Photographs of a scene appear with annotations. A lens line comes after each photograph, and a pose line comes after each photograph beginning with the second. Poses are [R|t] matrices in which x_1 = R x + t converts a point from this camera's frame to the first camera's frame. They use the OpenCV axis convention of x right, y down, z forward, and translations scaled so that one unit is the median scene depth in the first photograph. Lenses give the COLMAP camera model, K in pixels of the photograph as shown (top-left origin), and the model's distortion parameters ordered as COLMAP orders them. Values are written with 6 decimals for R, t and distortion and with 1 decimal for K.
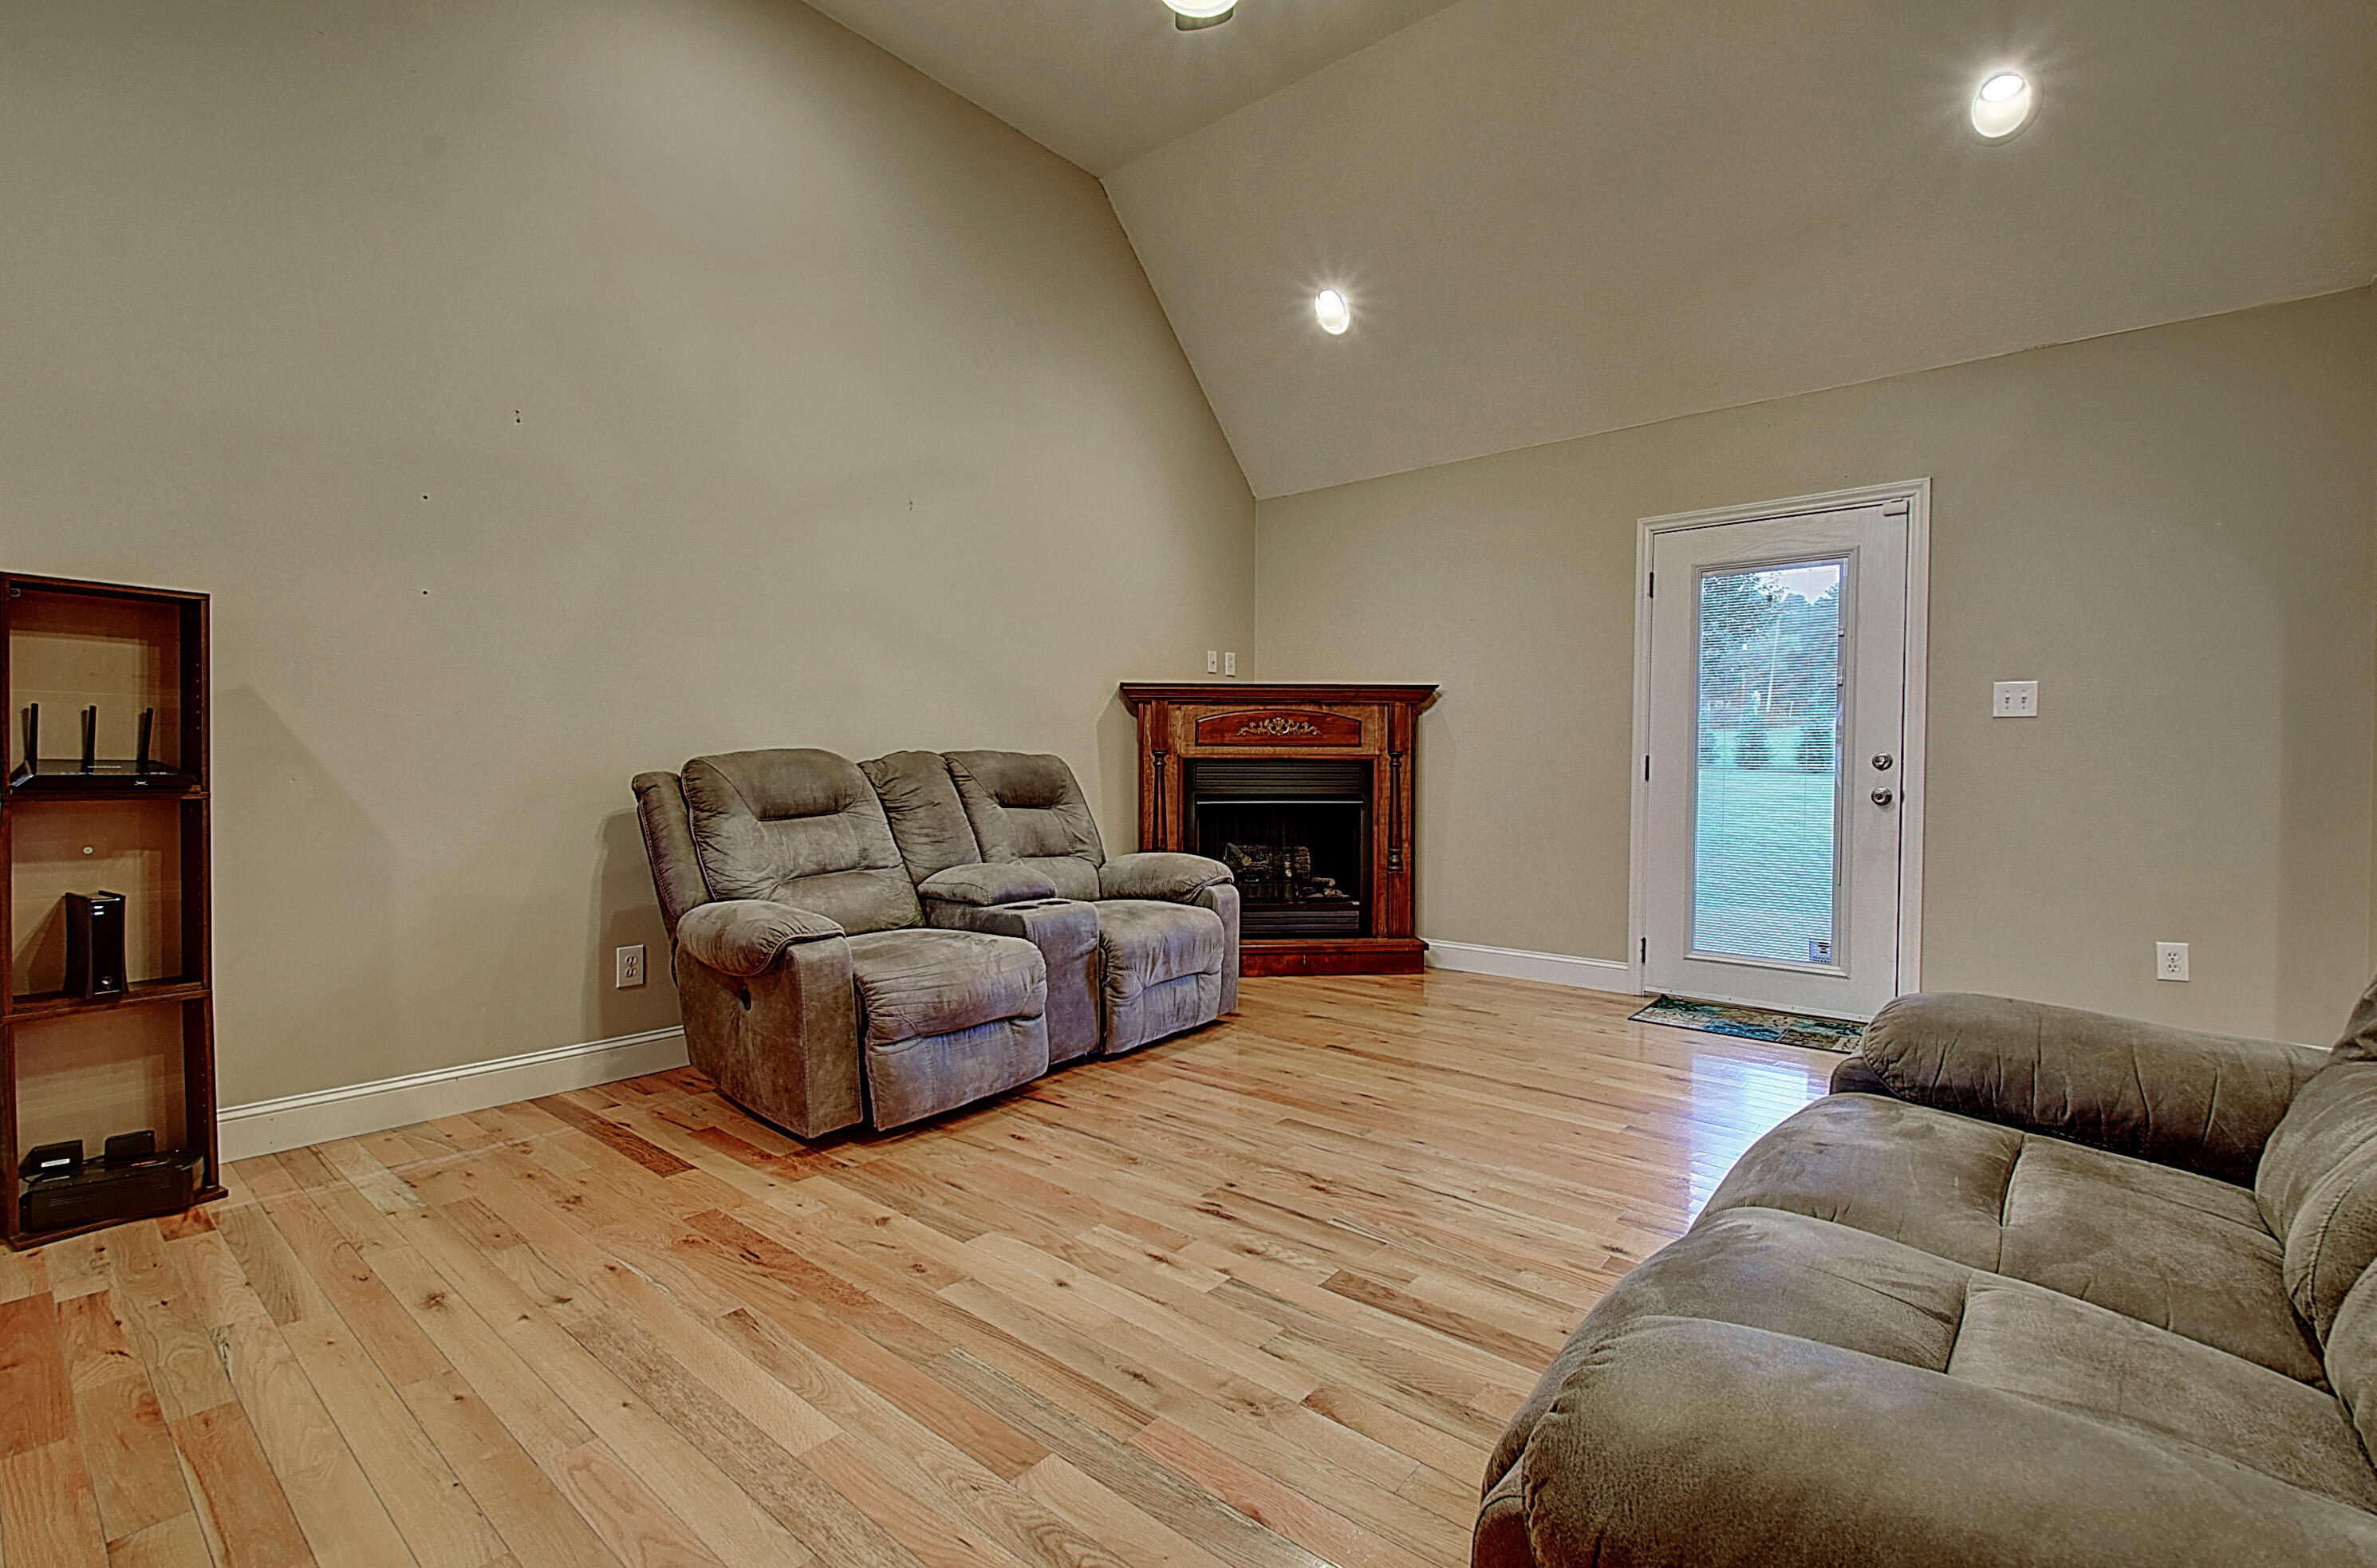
lens RADIAL K [[1050.2, 0, 1188.5], [0, 1050.2, 784.0], [0, 0, 1]] dist [0.004884, -0.000056]
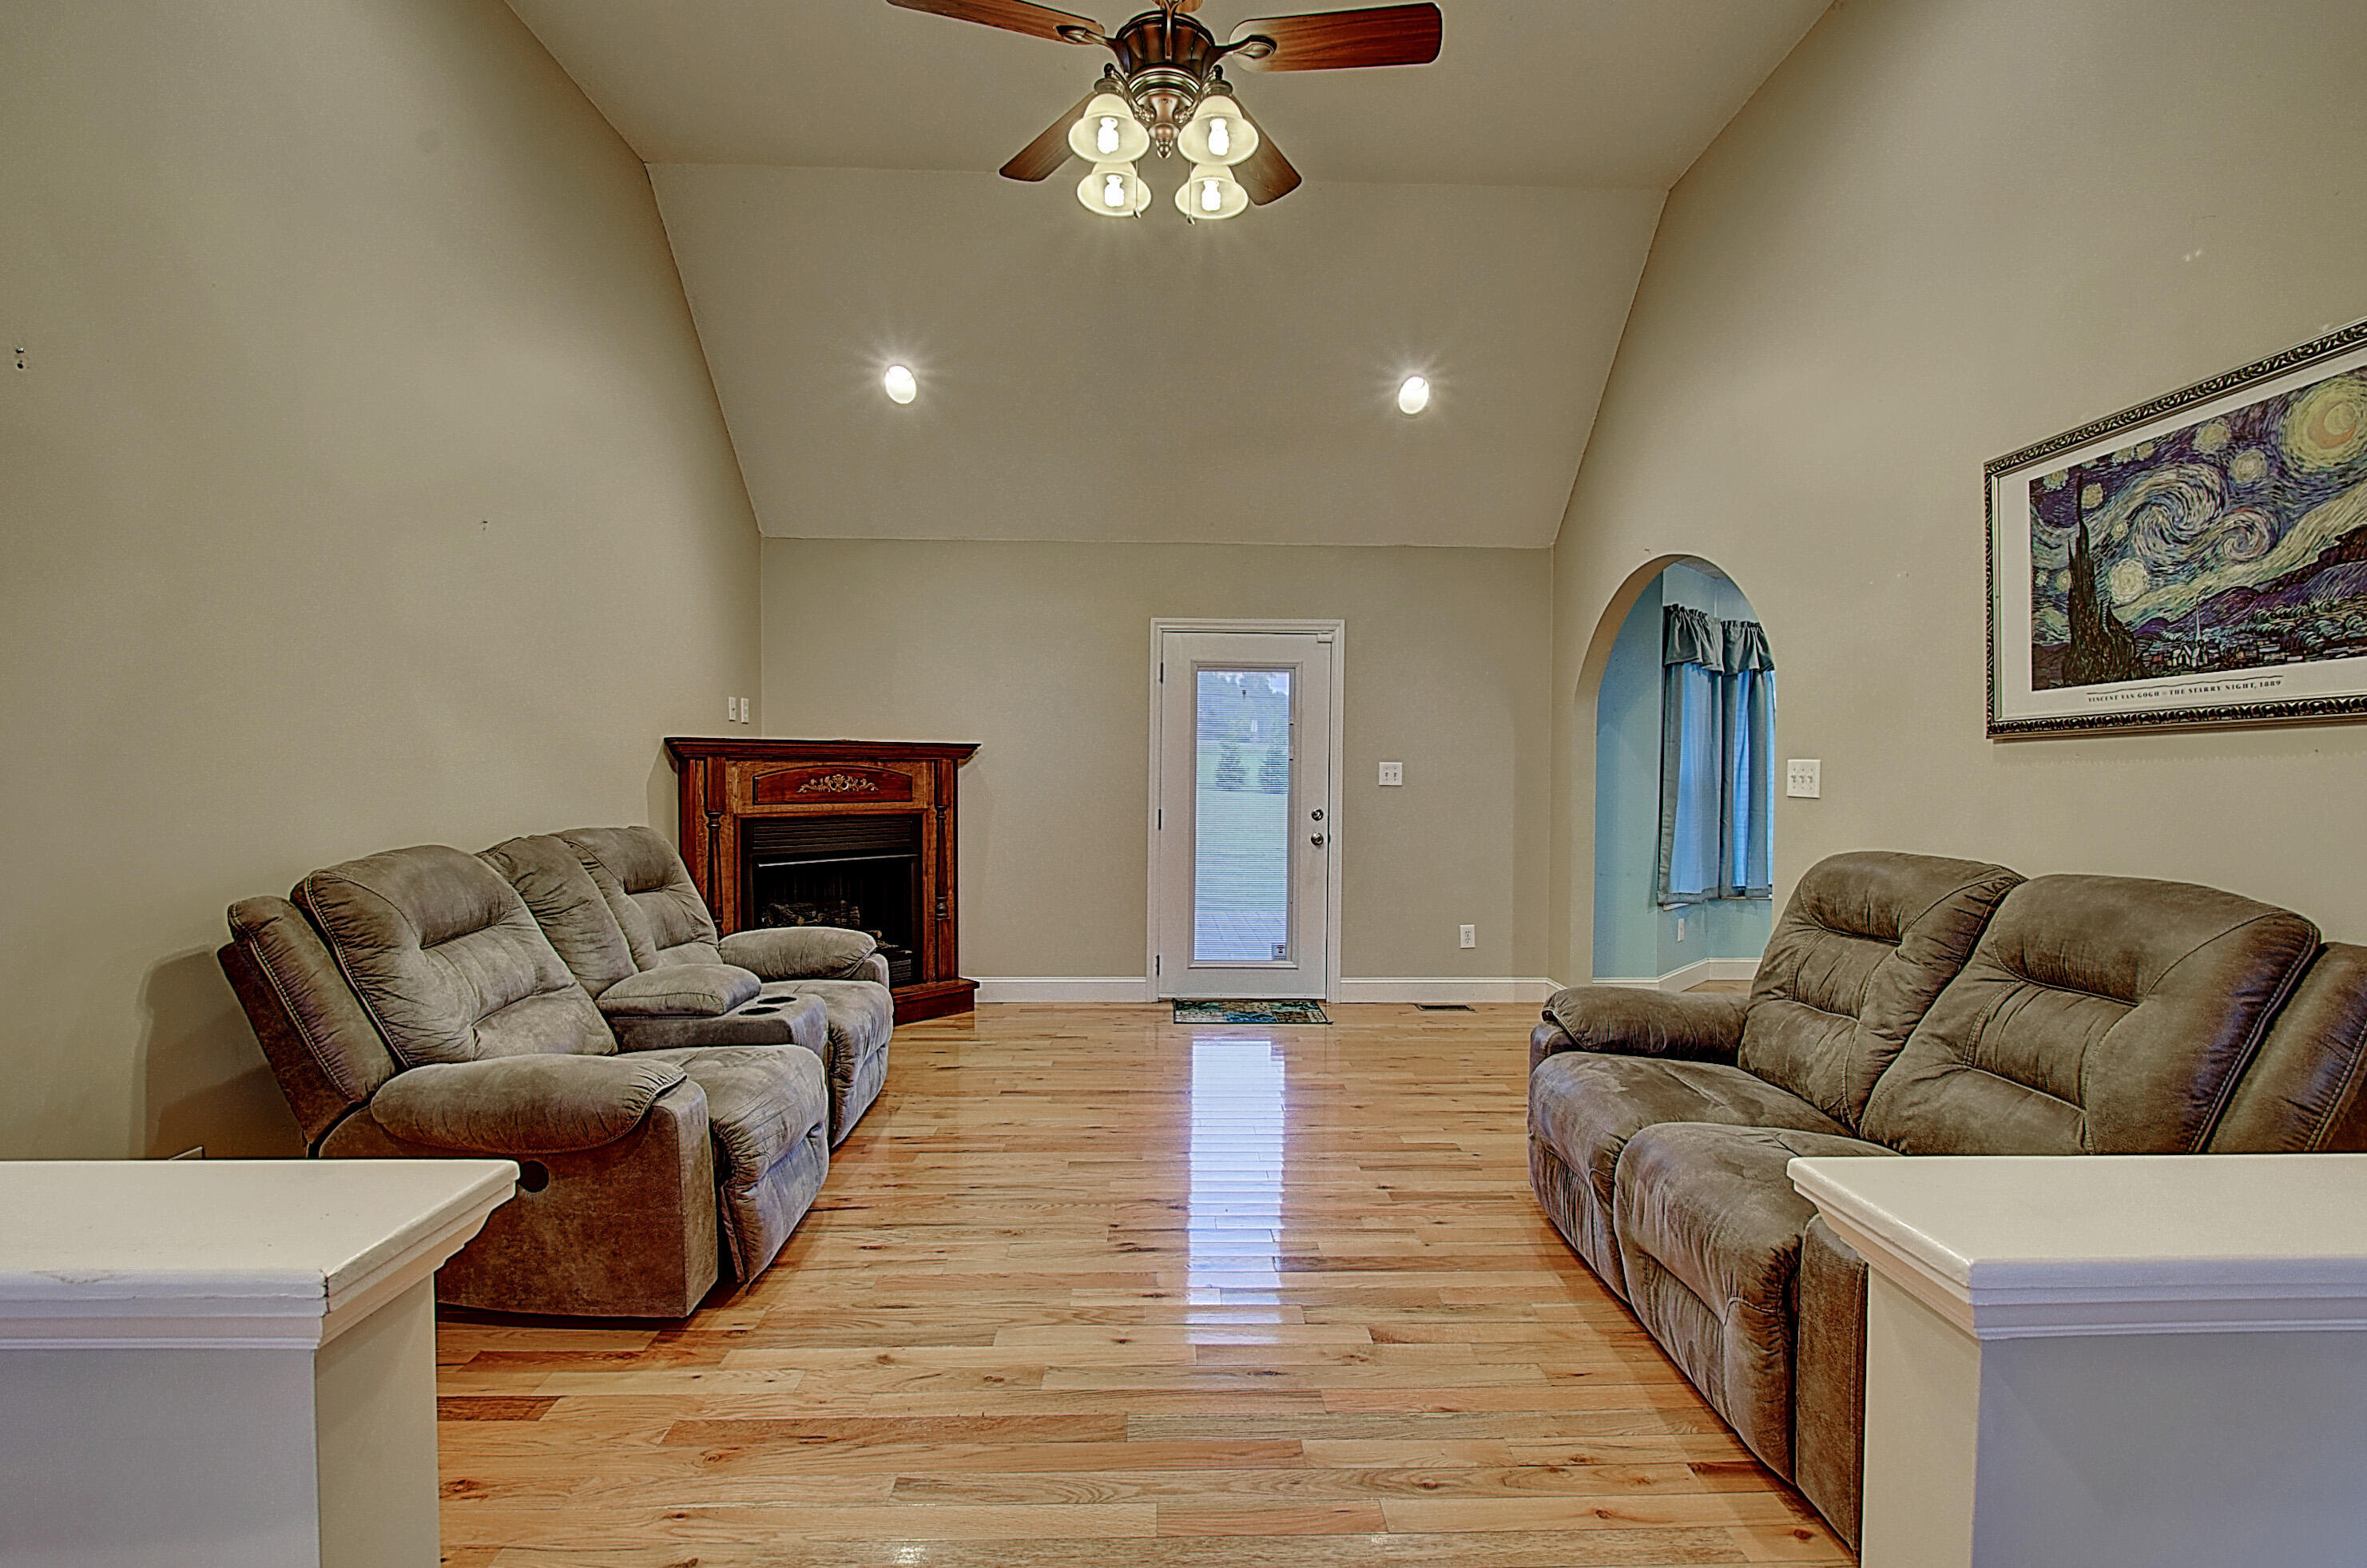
lens RADIAL K [[1060.1, 0, 1186.5], [0, 1060.1, 790.2], [0, 0, 1]] dist [0.019239, -0.013510]
pose [[0.747563, -0.014053, 0.664042, -0.424563], [0.009592, 0.999900, 0.010361, -0.070426], [-0.664121, -0.001376, 0.747624, 0.042778]]
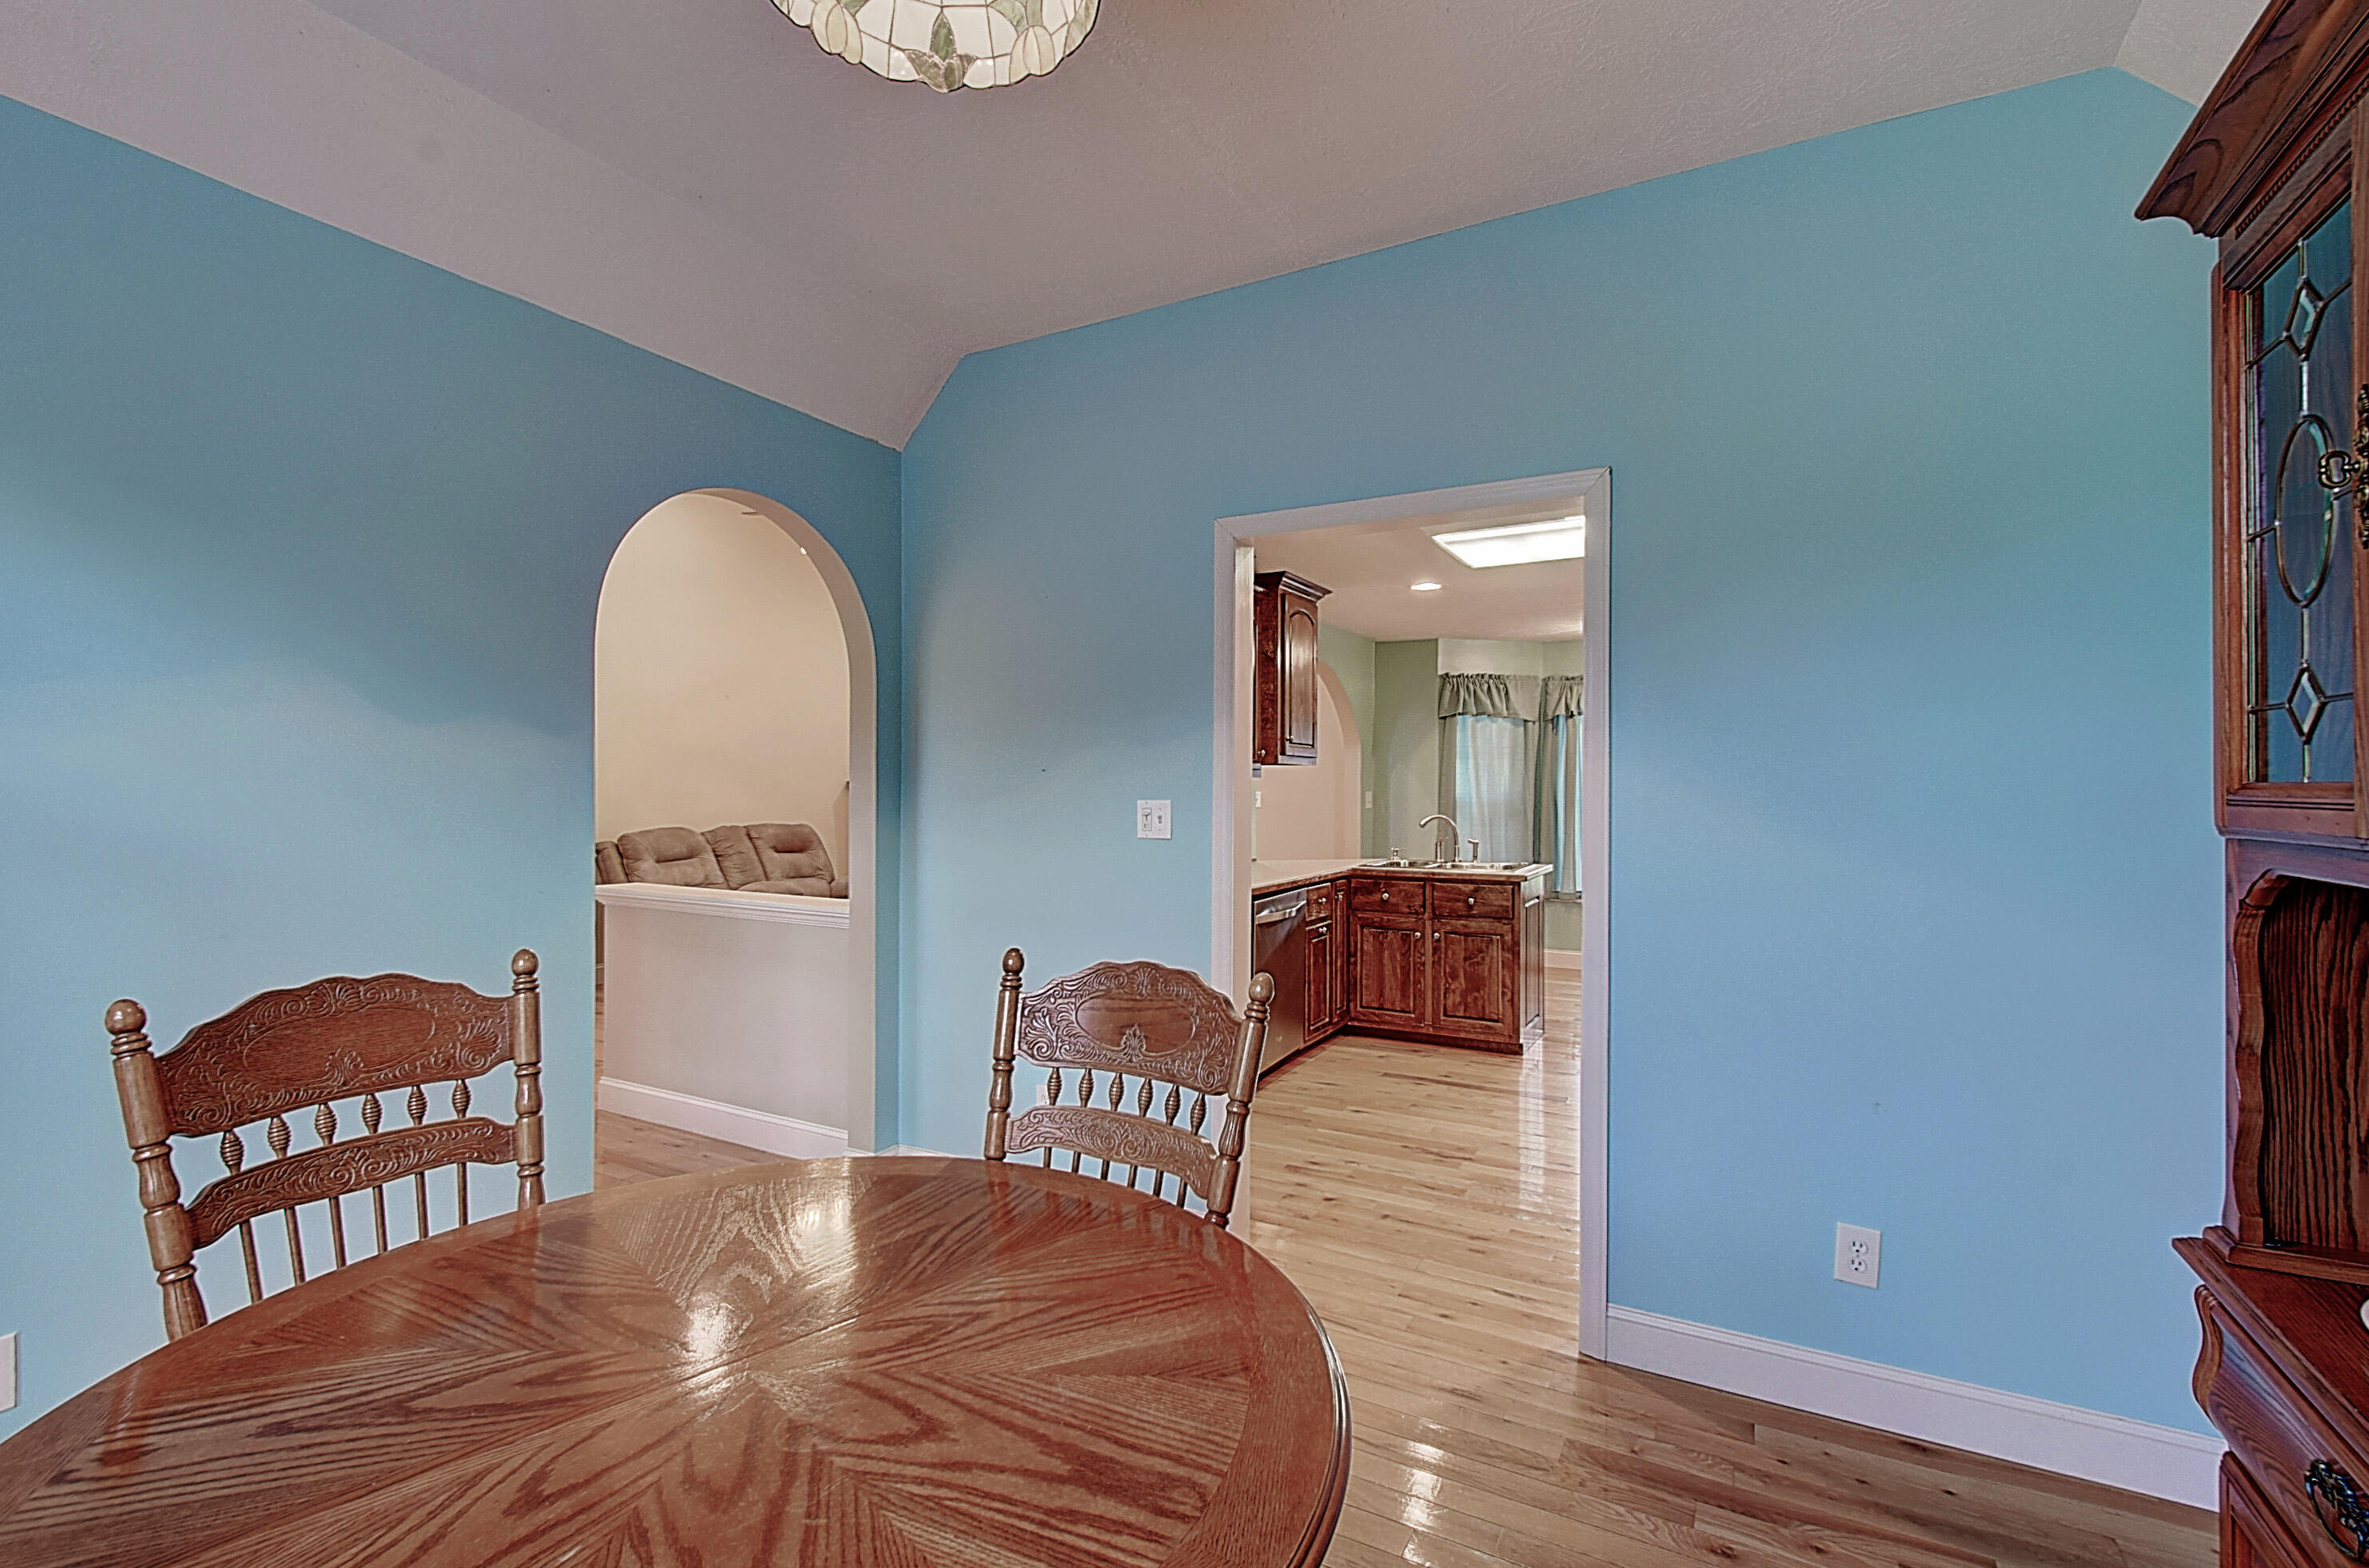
lens RADIAL K [[1046.8, 0, 1184.5], [0, 1046.8, 784.0], [0, 0, 1]] dist [0.004884, -0.000056]
pose [[0.980783, -0.003343, 0.195074, 0.190015], [0.006034, 0.999895, -0.013204, -0.076799], [-0.195010, 0.014127, 0.980700, -1.077107]]
